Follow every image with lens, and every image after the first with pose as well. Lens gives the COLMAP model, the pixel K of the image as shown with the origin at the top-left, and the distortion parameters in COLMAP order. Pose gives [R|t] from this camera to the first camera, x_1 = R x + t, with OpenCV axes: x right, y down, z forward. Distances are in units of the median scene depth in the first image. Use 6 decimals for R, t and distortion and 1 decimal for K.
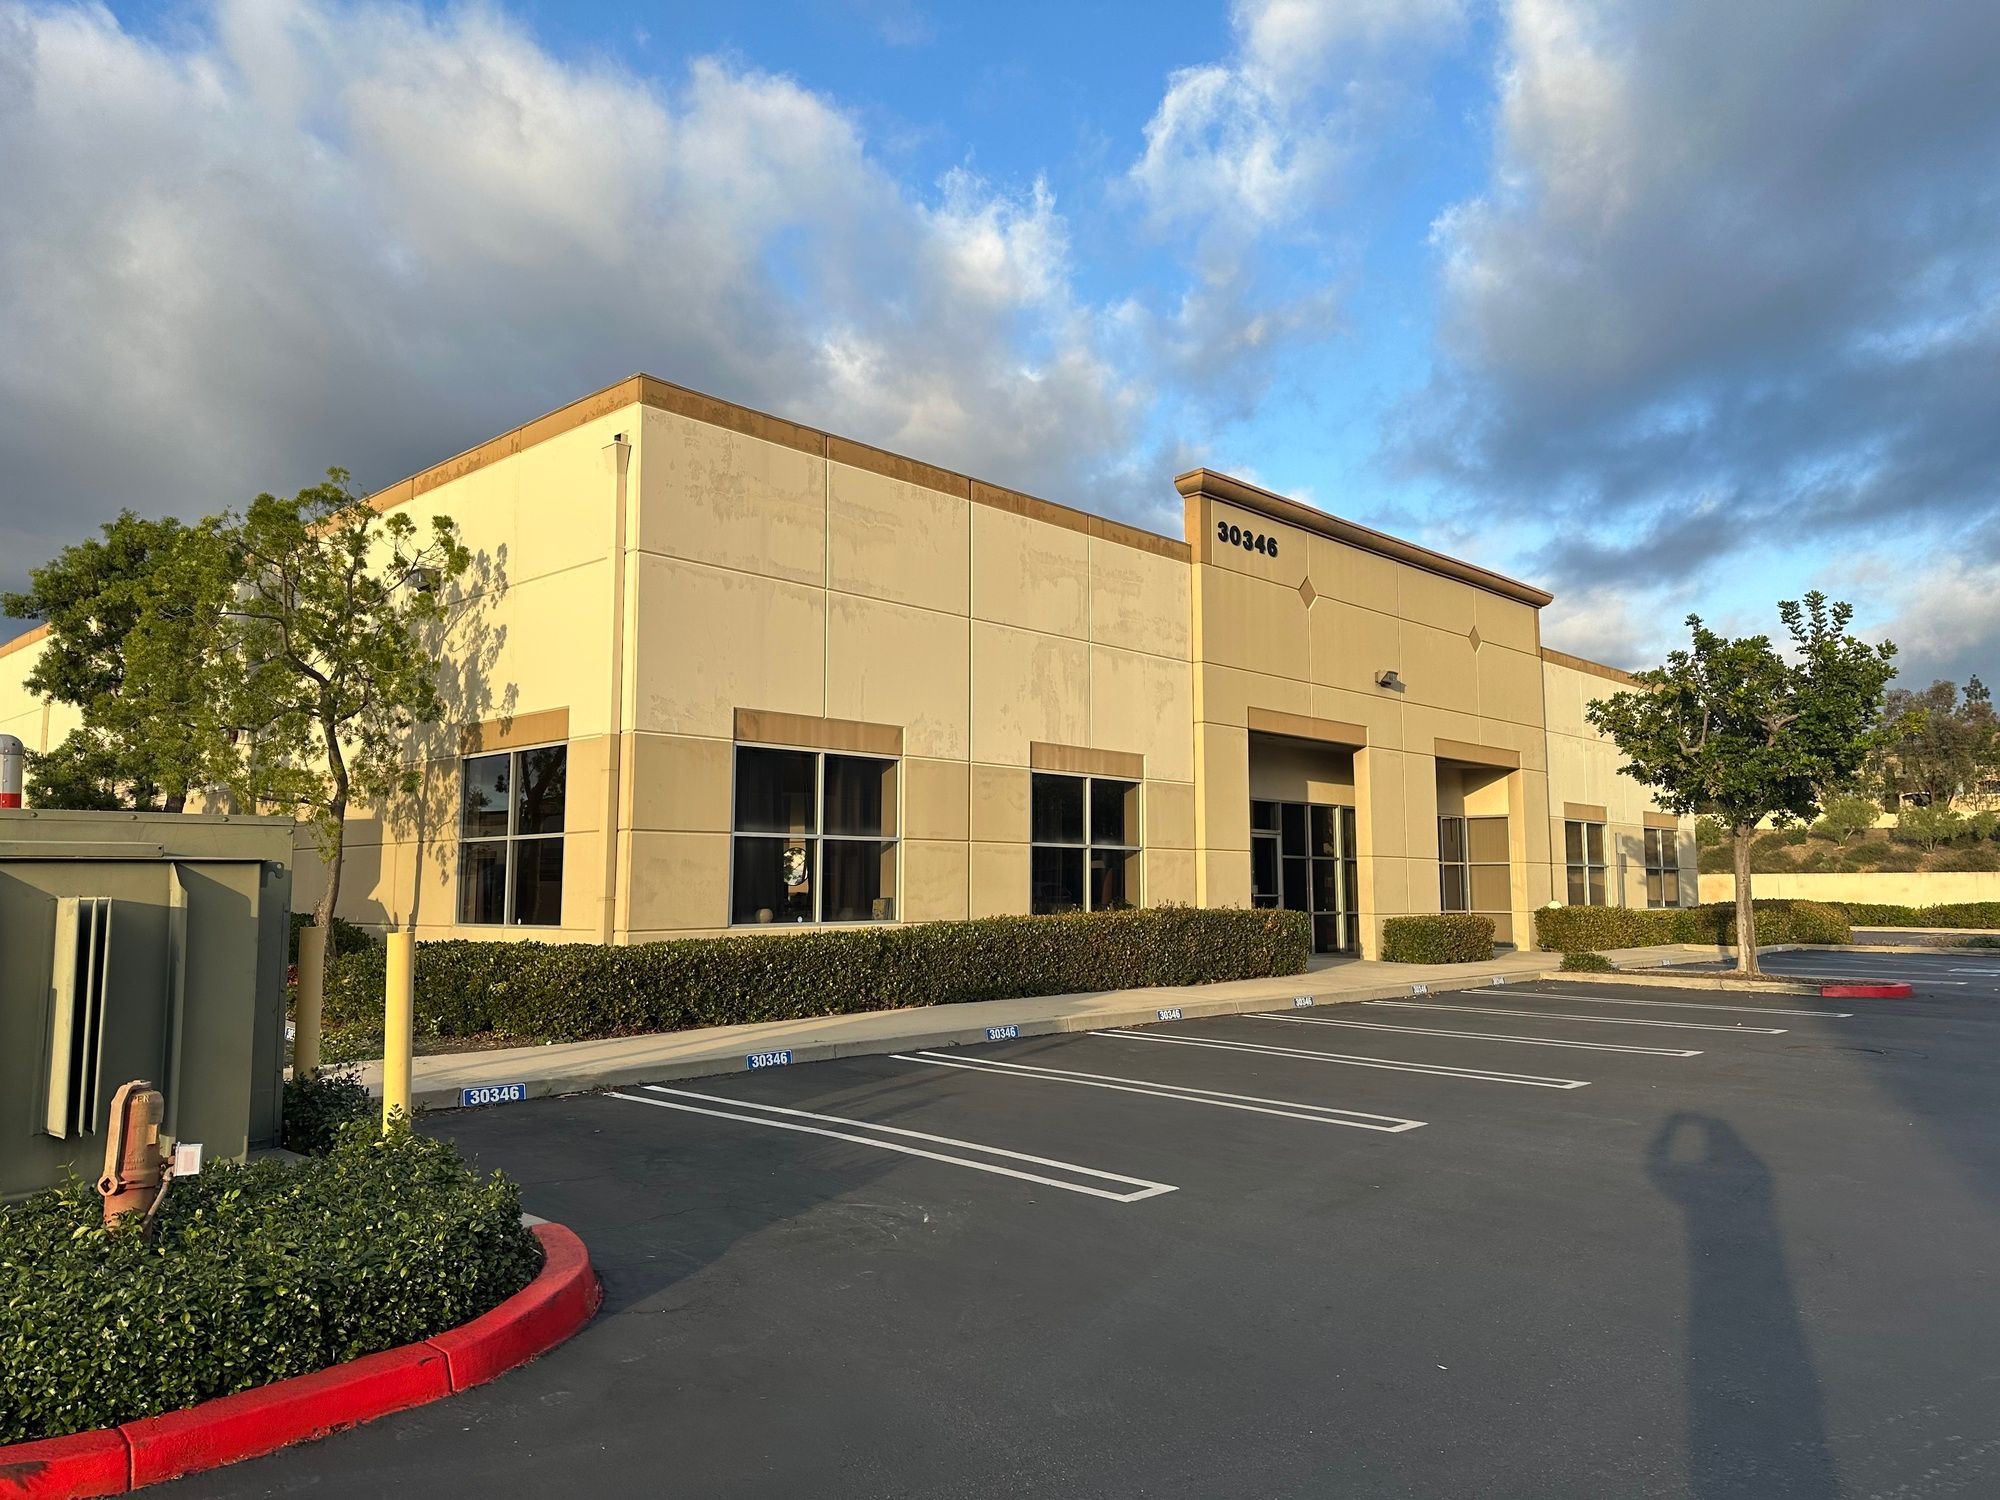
lens RADIAL K [[1357.6, 0, 1000.0], [0, 1357.6, 750.0], [0, 0, 1]] dist [0.183753, -0.335815]
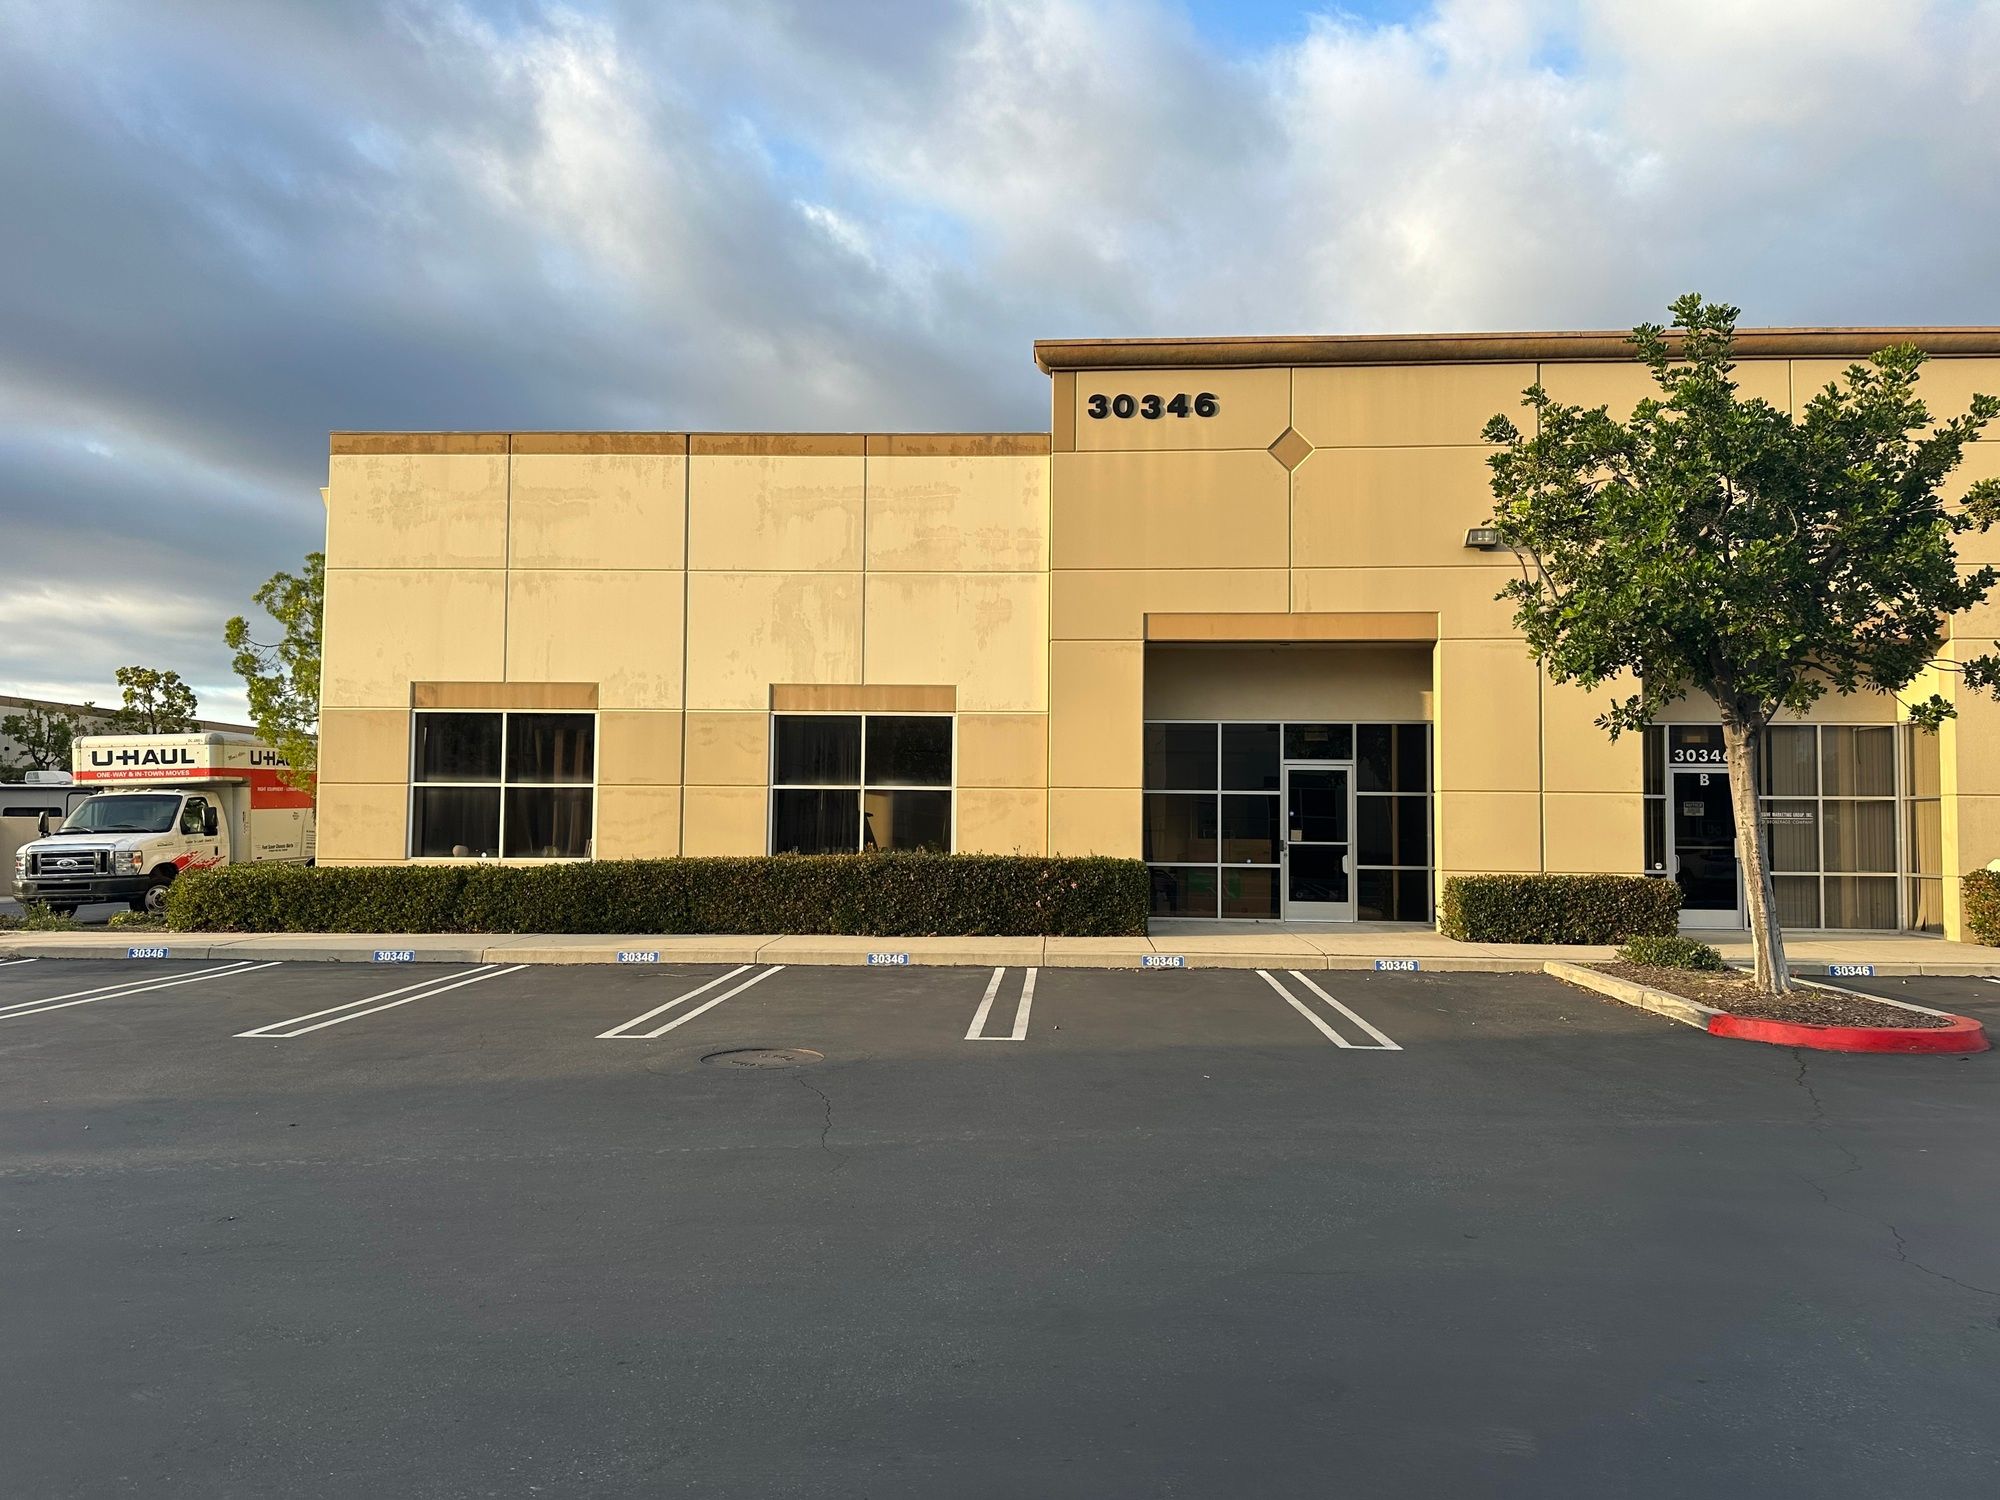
lens RADIAL K [[1357.6, 0, 1000.0], [0, 1357.6, 750.0], [0, 0, 1]] dist [0.183753, -0.335815]
pose [[0.650726, -0.024639, -0.758913, 0.887312], [0.066681, 0.997466, 0.024791, 0.028056], [0.756379, -0.066737, 0.650720, 0.471760]]
